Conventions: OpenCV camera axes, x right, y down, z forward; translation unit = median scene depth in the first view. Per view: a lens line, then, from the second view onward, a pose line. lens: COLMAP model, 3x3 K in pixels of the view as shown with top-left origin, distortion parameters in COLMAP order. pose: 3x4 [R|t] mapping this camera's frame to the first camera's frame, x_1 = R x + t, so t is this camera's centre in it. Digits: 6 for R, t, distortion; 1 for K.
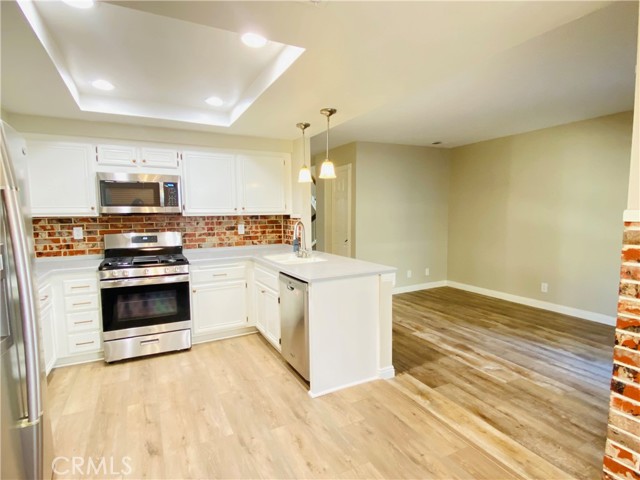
lens RADIAL K [[342.5, 0, 319.6], [0, 342.5, 242.5], [0, 0, 1]] dist [0.030077, -0.029336]
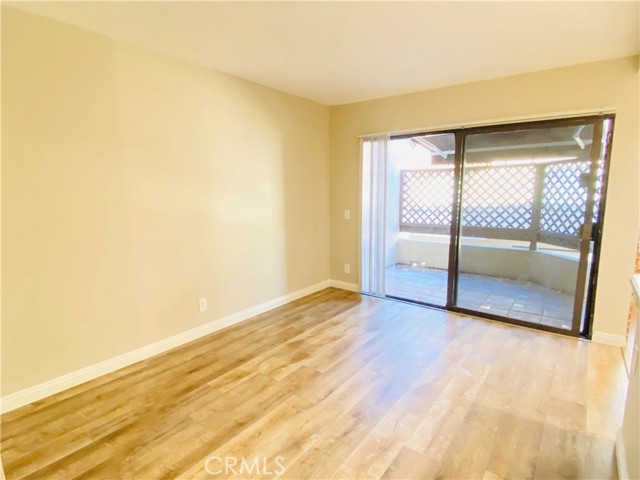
lens RADIAL K [[342.5, 0, 319.6], [0, 342.5, 242.5], [0, 0, 1]] dist [0.030077, -0.029336]
pose [[-0.427570, -0.121747, 0.895747, -0.058338], [0.100058, 0.978427, 0.180746, -0.113881], [-0.898428, 0.166908, -0.406164, 1.313243]]
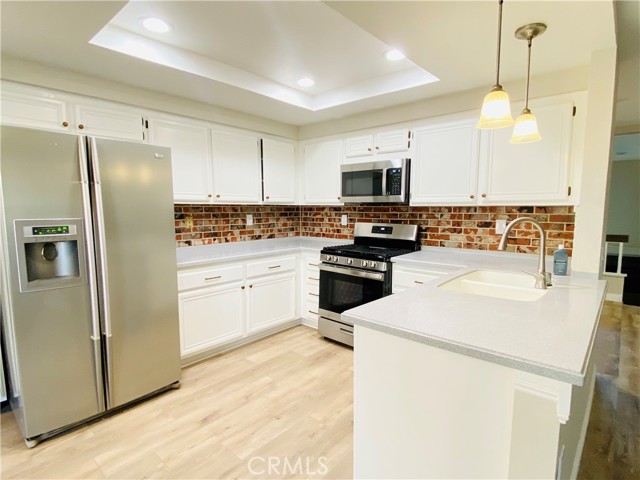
lens RADIAL K [[342.5, 0, 319.6], [0, 342.5, 242.5], [0, 0, 1]] dist [0.030077, -0.029336]
pose [[0.358362, 0.110180, -0.927058, 0.322411], [-0.084582, 0.992759, 0.085293, -0.041391], [0.929743, 0.047847, 0.365086, 0.488016]]
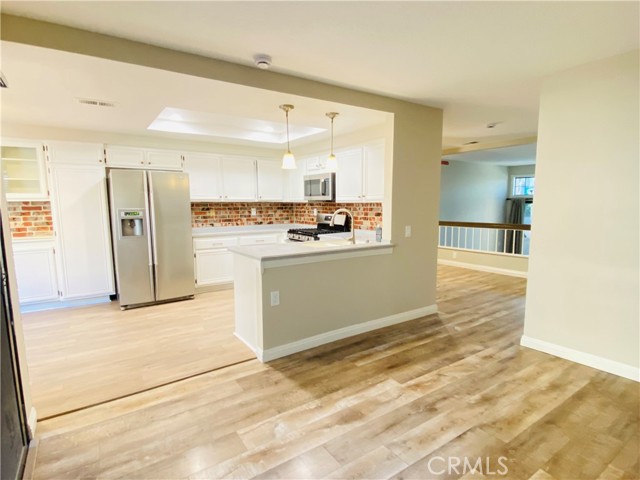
lens RADIAL K [[342.5, 0, 319.6], [0, 342.5, 242.5], [0, 0, 1]] dist [0.030077, -0.029336]
pose [[0.117786, 0.127801, -0.984781, 0.923169], [-0.083389, 0.989454, 0.118434, -0.076405], [0.989532, 0.068170, 0.127201, 0.783159]]
